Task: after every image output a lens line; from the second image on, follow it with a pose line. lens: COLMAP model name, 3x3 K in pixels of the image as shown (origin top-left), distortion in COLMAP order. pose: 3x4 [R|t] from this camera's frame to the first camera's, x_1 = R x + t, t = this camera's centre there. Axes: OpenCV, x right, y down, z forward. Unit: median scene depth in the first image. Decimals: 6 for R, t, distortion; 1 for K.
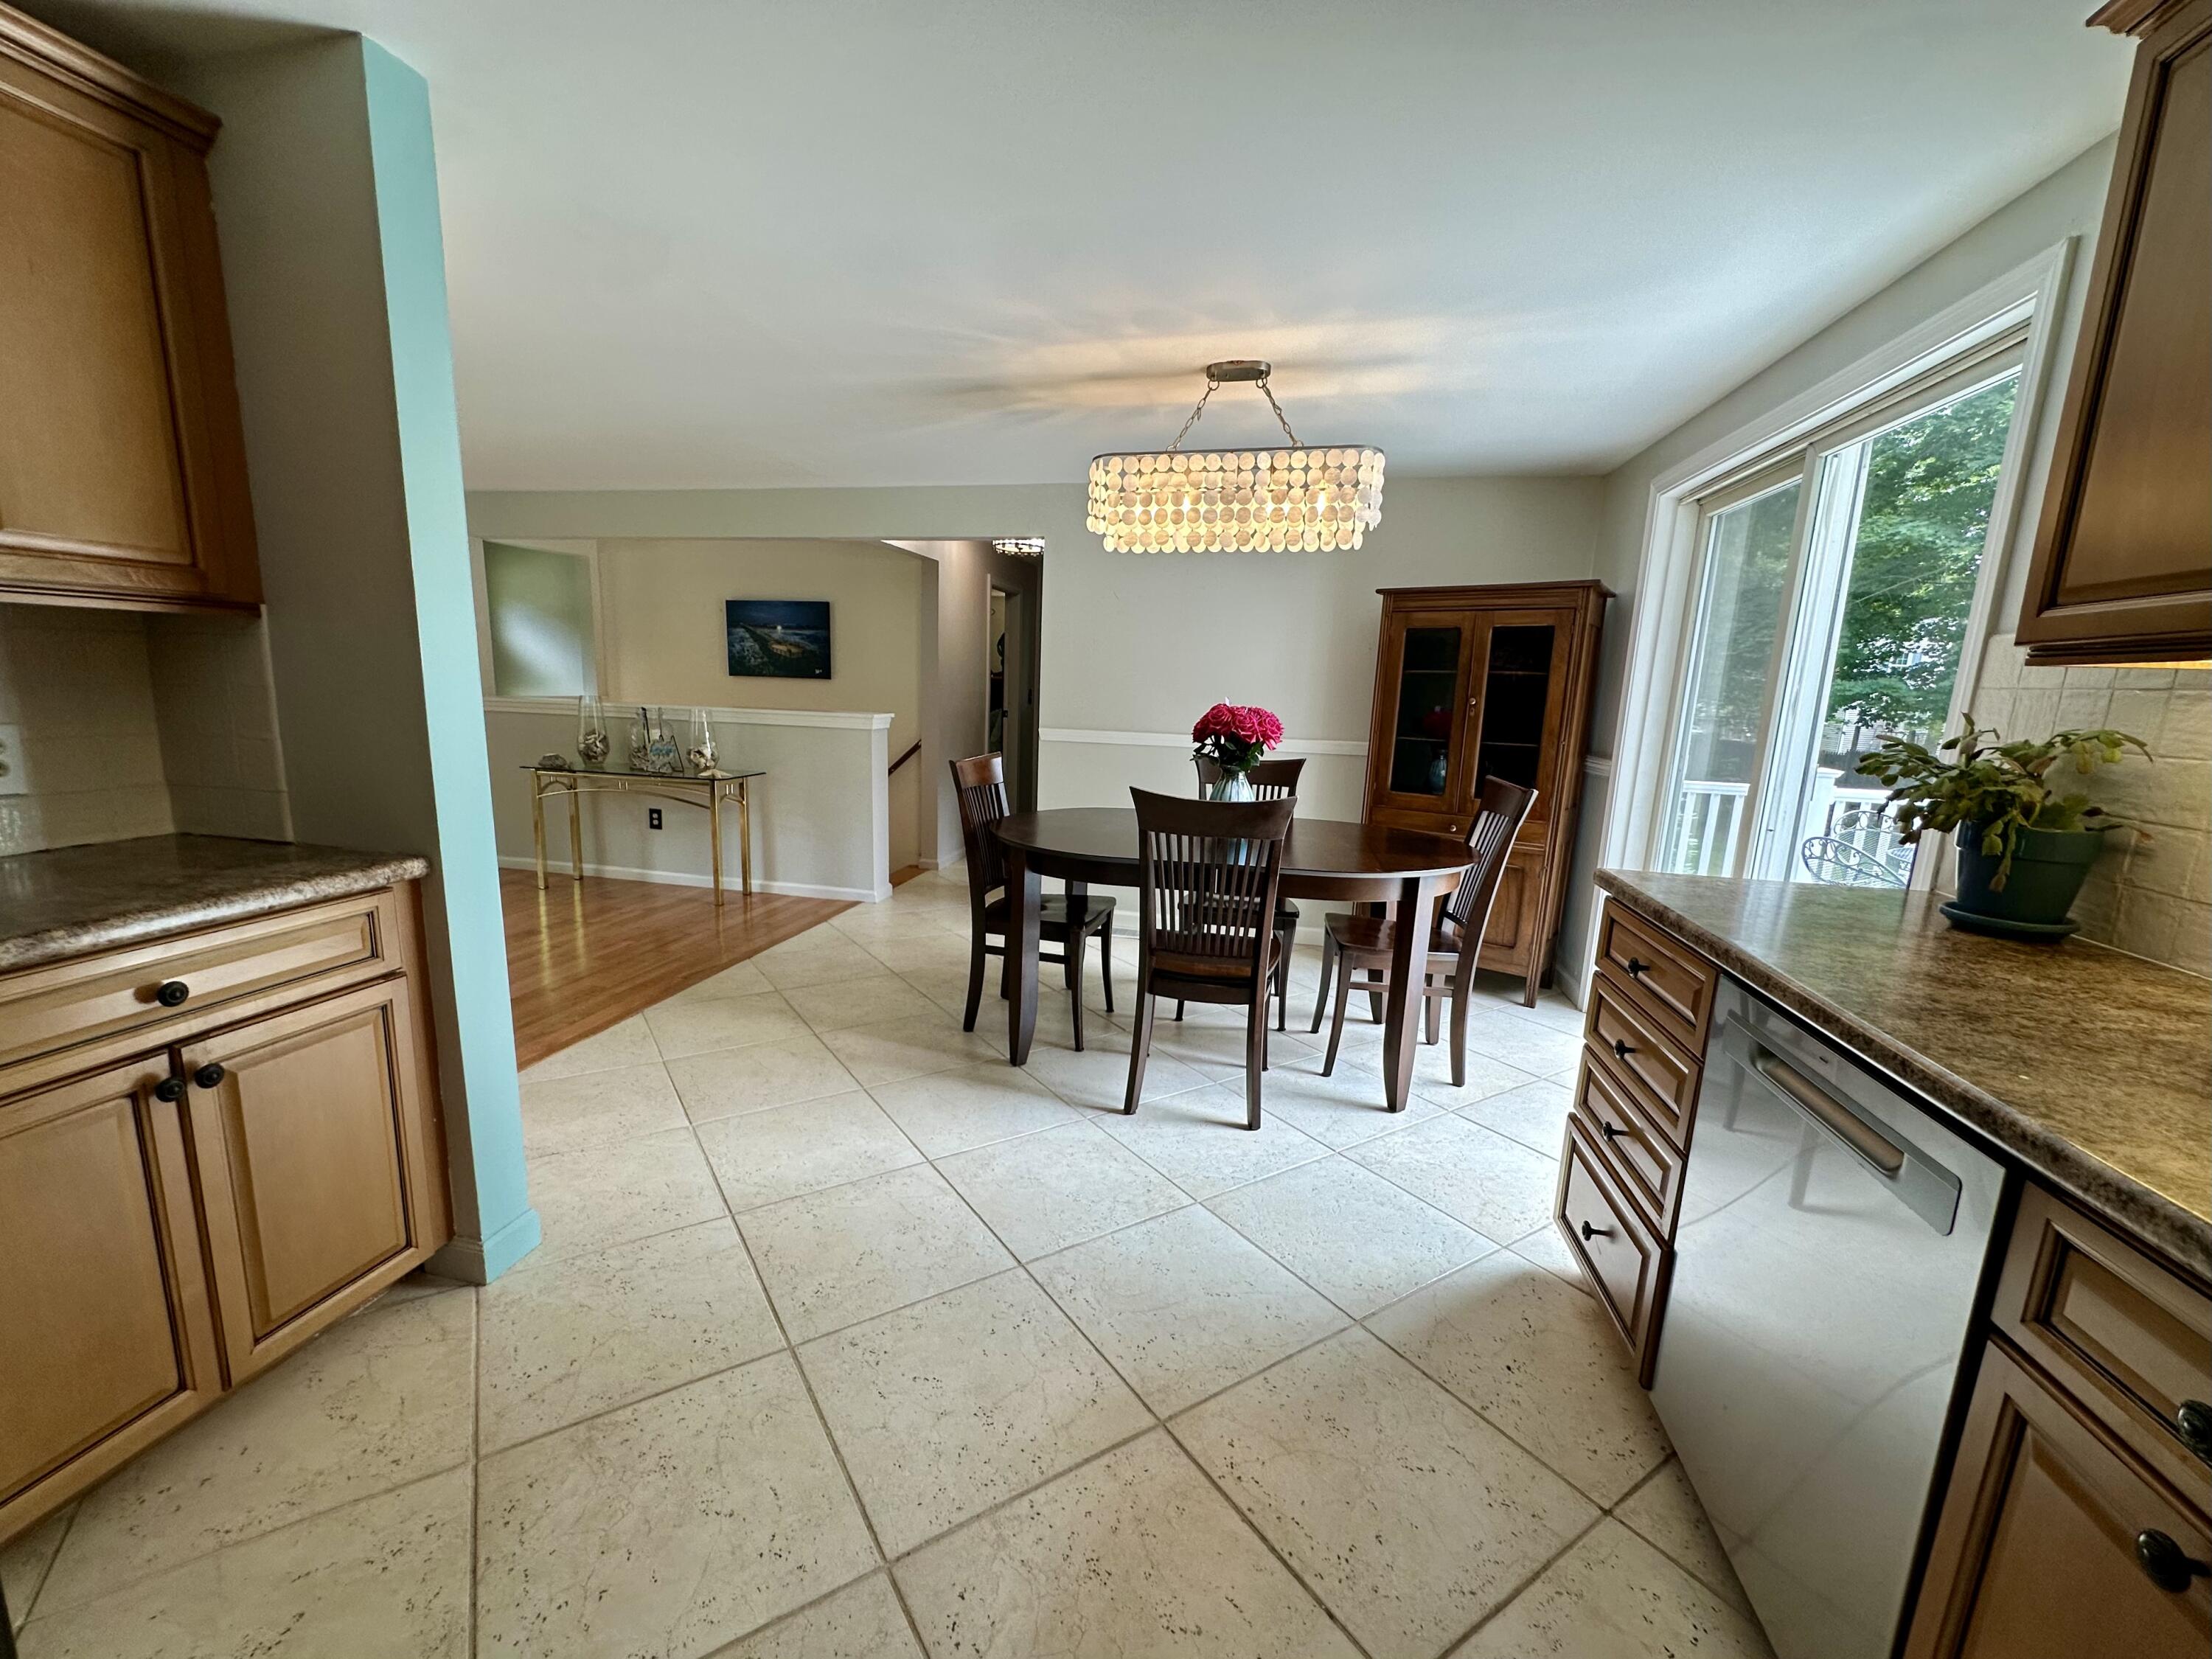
lens RADIAL K [[910.8, 0, 1065.2], [0, 910.8, 858.2], [0, 0, 1]] dist [0.000383, 0.000225]
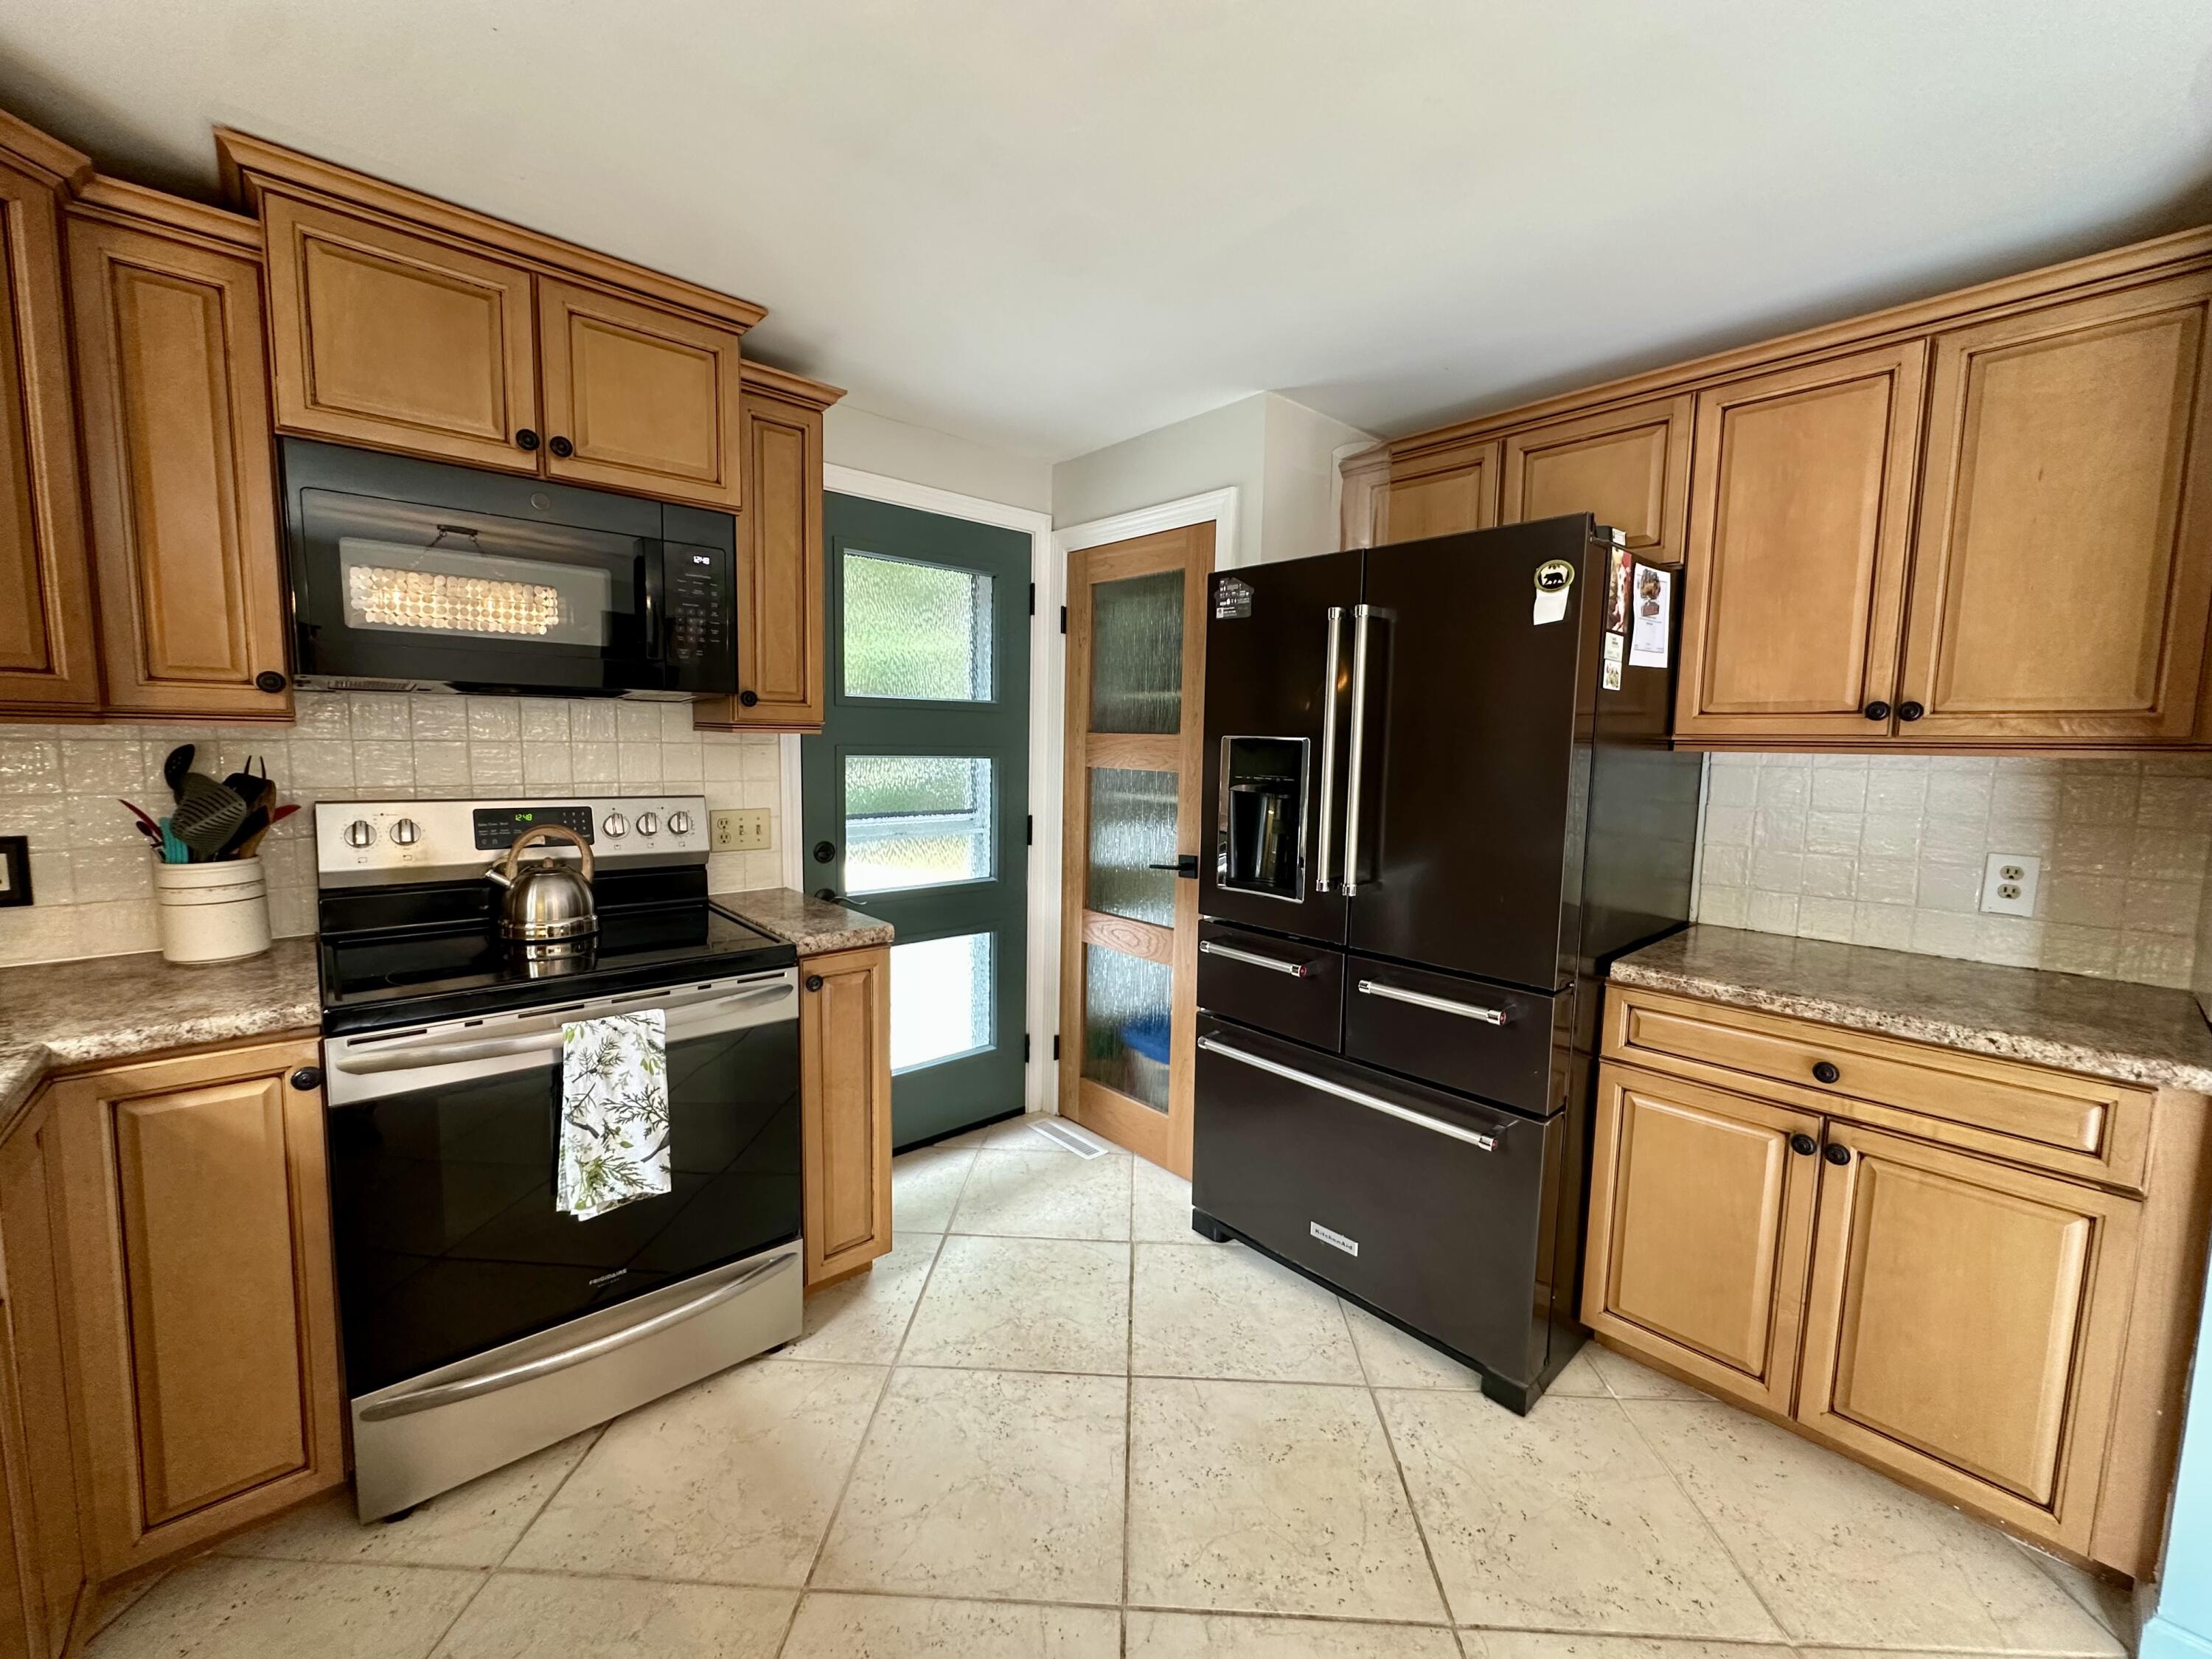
lens RADIAL K [[883.5, 0, 1106.0], [0, 883.5, 829.5], [0, 0, 1]] dist [0.000017, 0.000041]
pose [[-0.562220, 0.041521, -0.825945, 0.465814], [-0.192640, 0.964689, 0.179625, -0.172279], [0.804238, 0.260099, -0.534369, 0.713868]]
